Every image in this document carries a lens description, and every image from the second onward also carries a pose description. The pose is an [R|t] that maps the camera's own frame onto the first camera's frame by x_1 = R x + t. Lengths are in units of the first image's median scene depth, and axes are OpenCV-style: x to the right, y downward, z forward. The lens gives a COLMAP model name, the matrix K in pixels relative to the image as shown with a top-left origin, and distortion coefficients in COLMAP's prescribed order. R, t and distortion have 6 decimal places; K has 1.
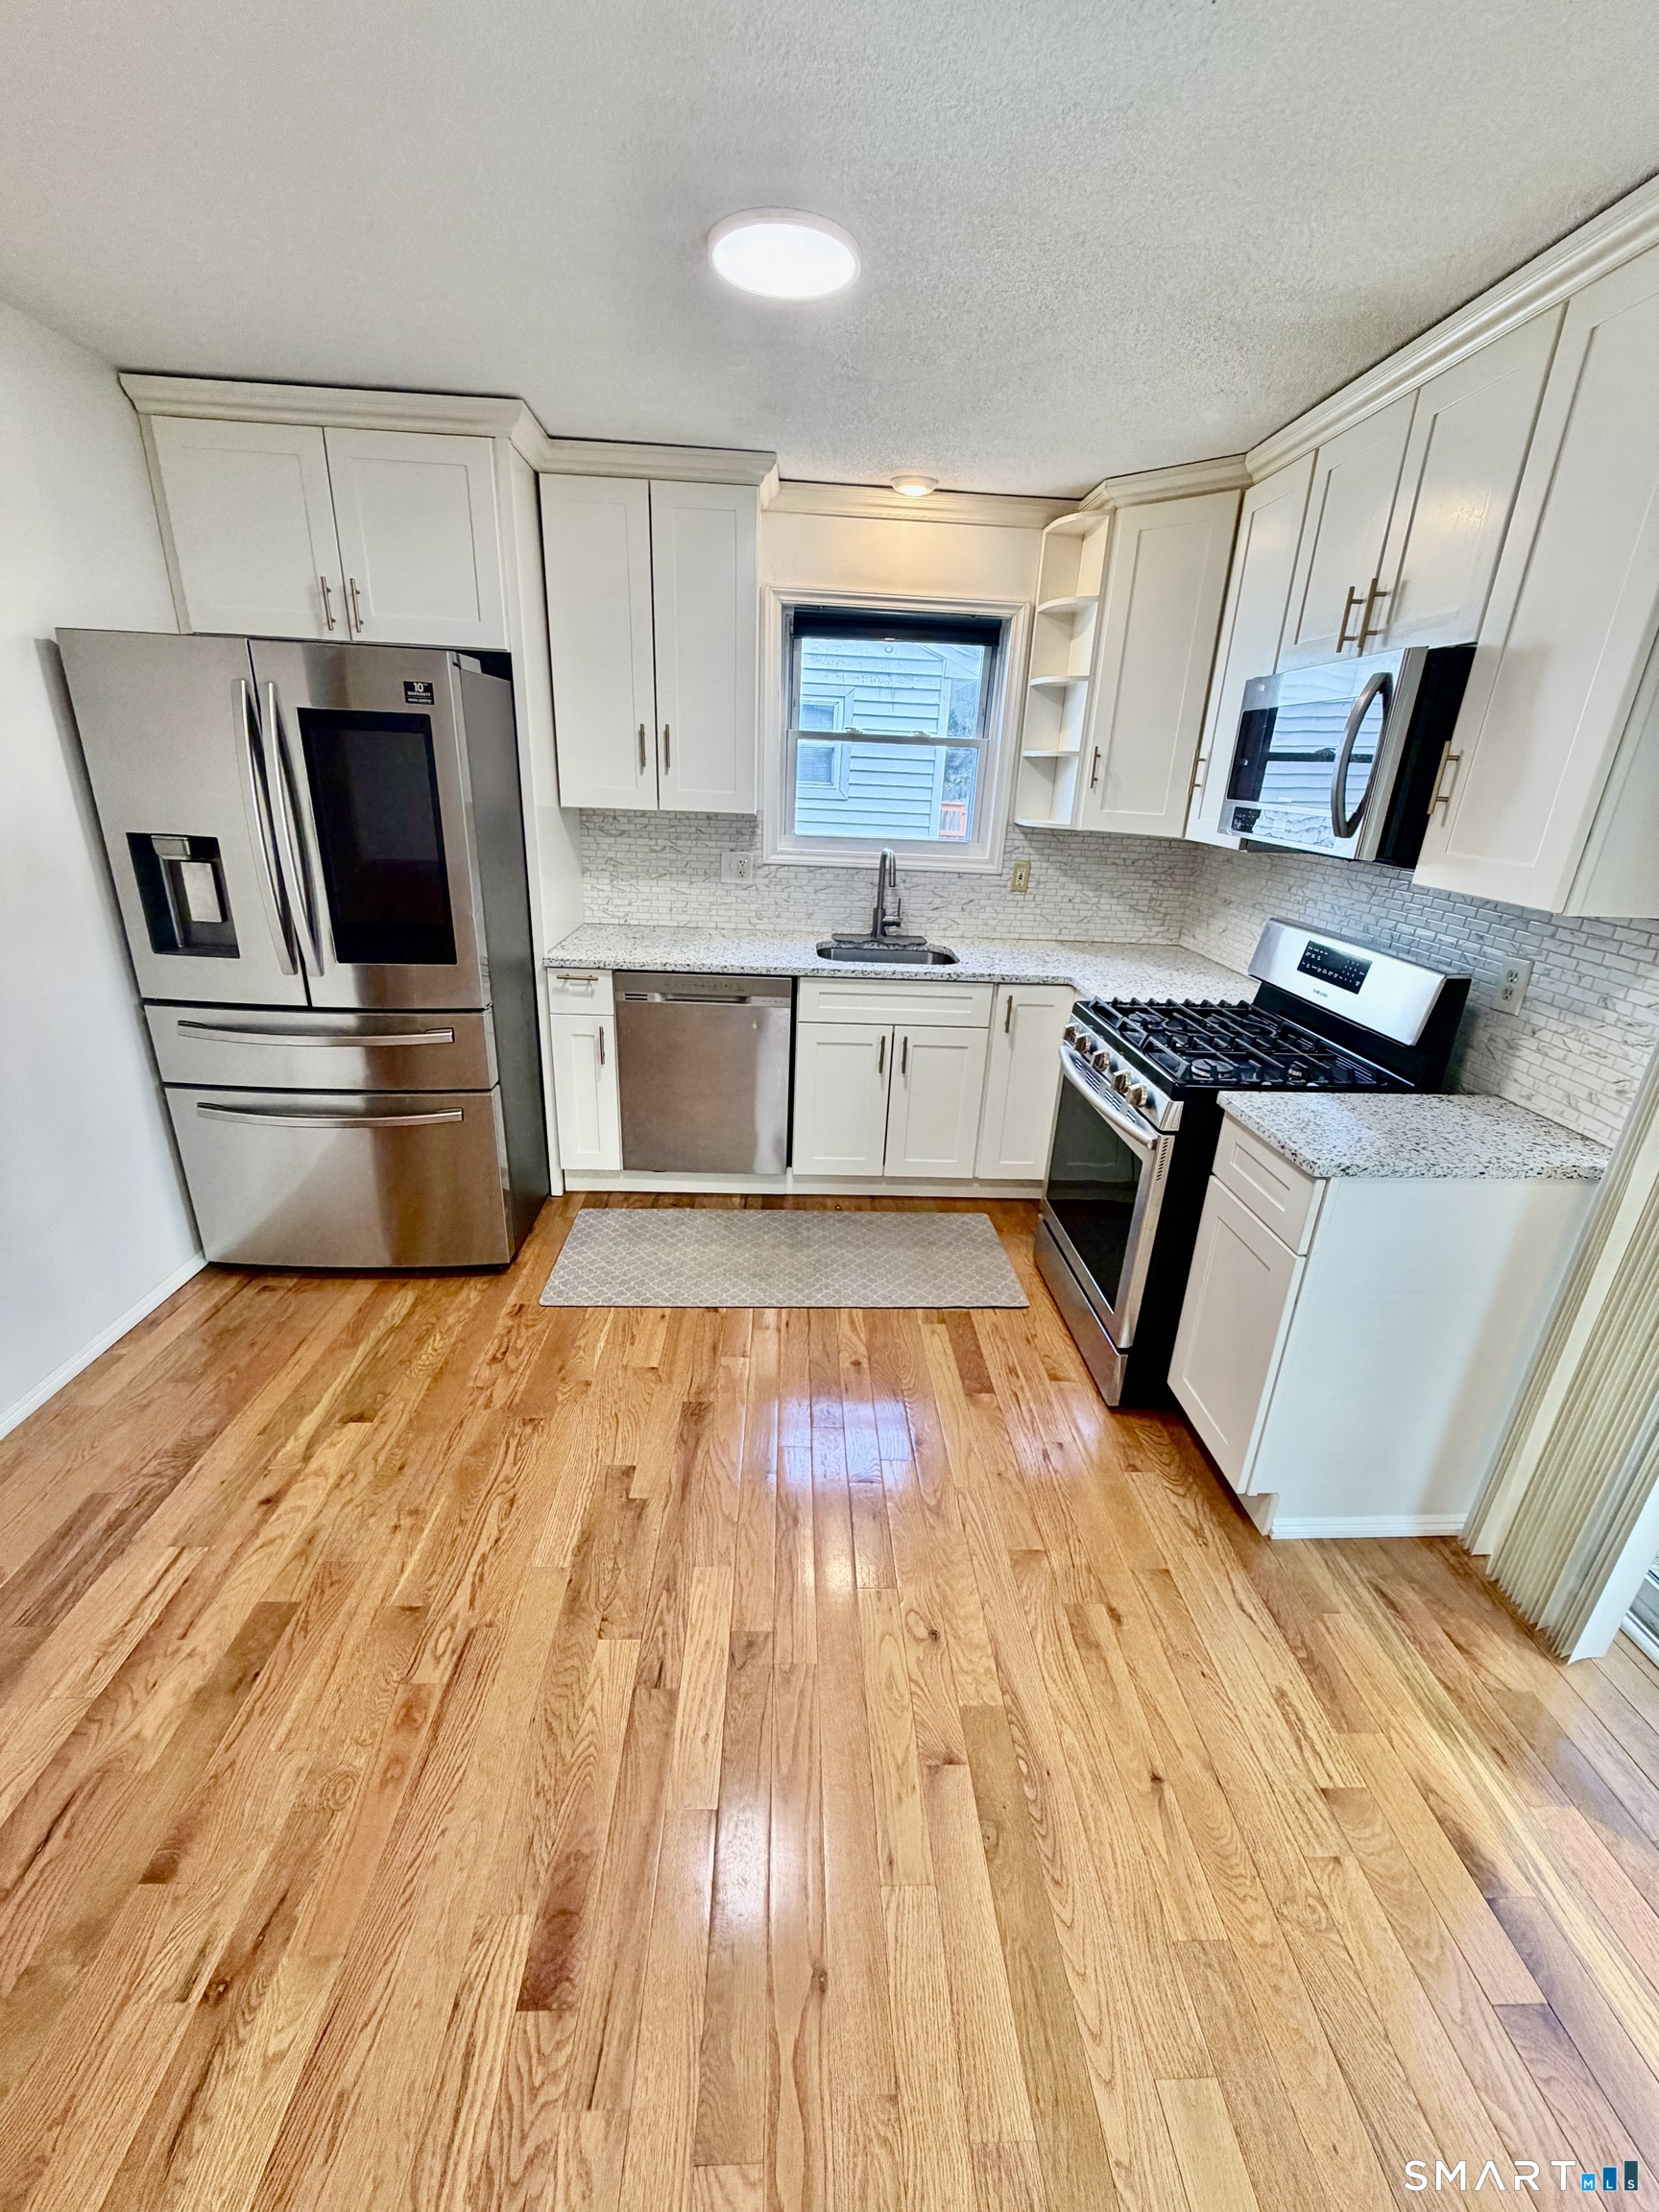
lens RADIAL K [[876.5, 0, 829.5], [0, 876.5, 1106.0], [0, 0, 1]] dist [-0.000026, -0.000116]
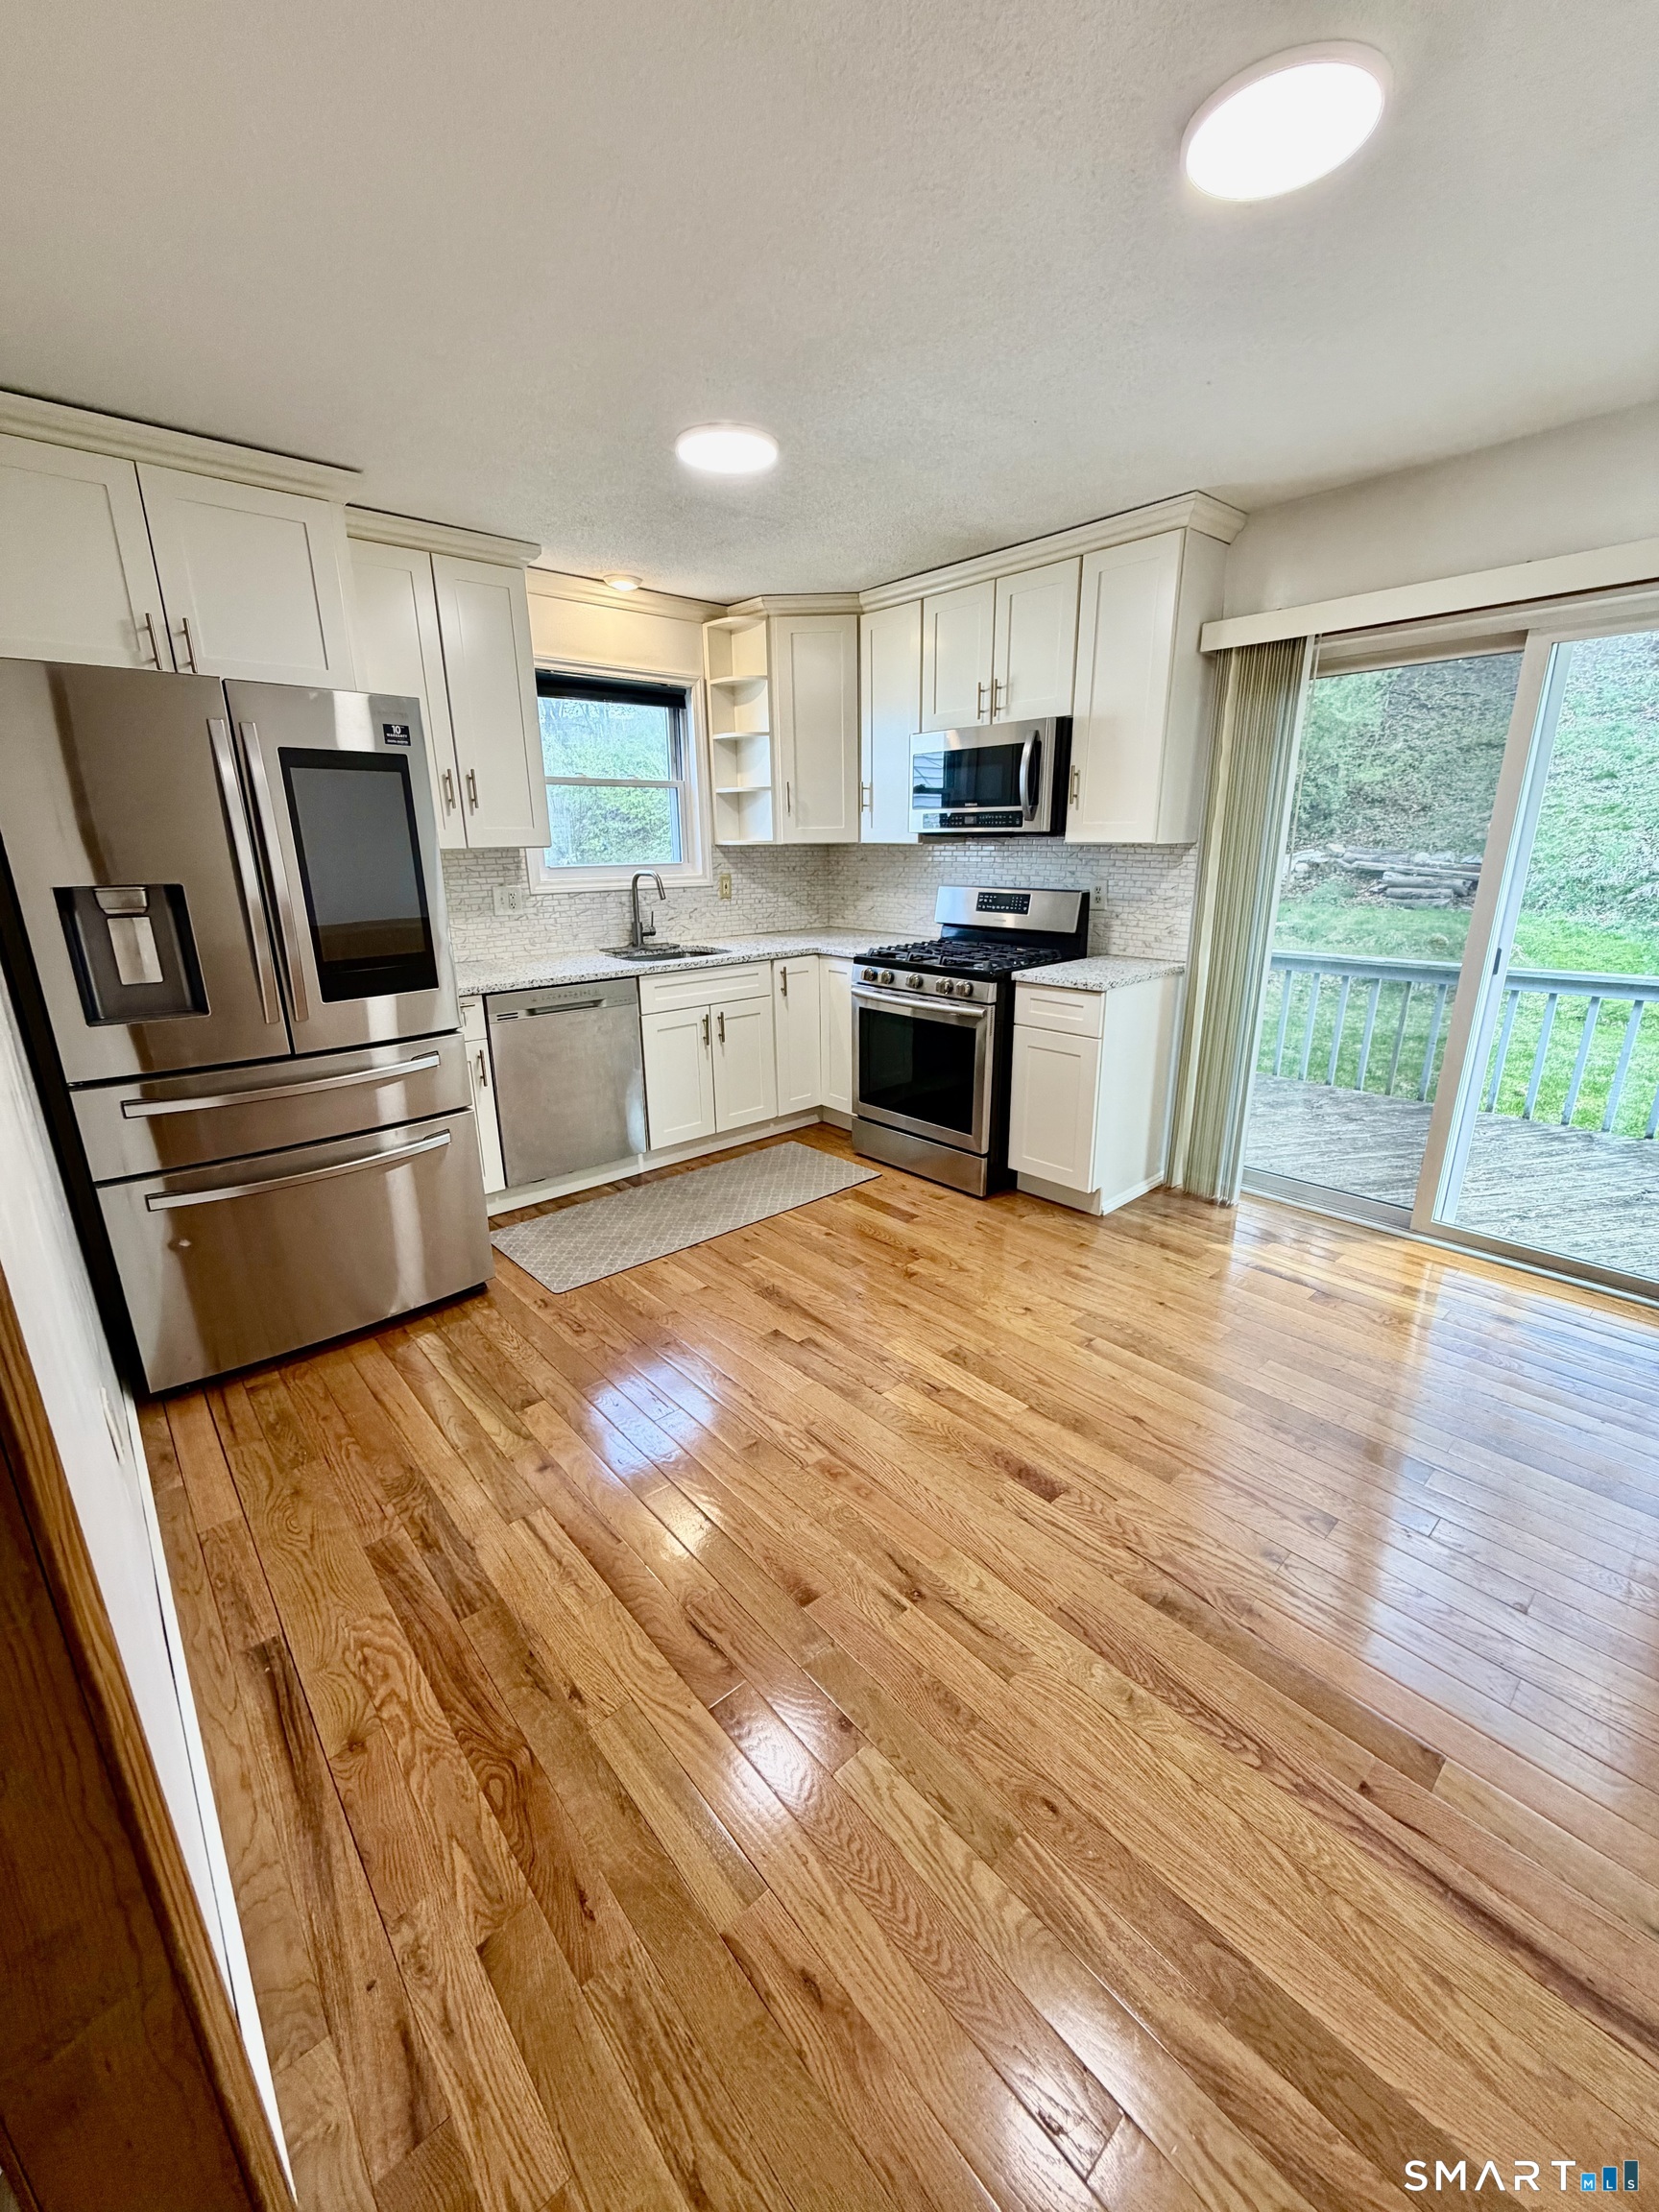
lens RADIAL K [[876.5, 0, 829.5], [0, 876.5, 1106.0], [0, 0, 1]] dist [-0.000026, -0.000116]
pose [[0.774546, -0.234403, 0.587481, -0.615012], [0.270454, 0.962343, 0.027401, 0.063061], [-0.571781, 0.137663, 0.808774, -0.085892]]
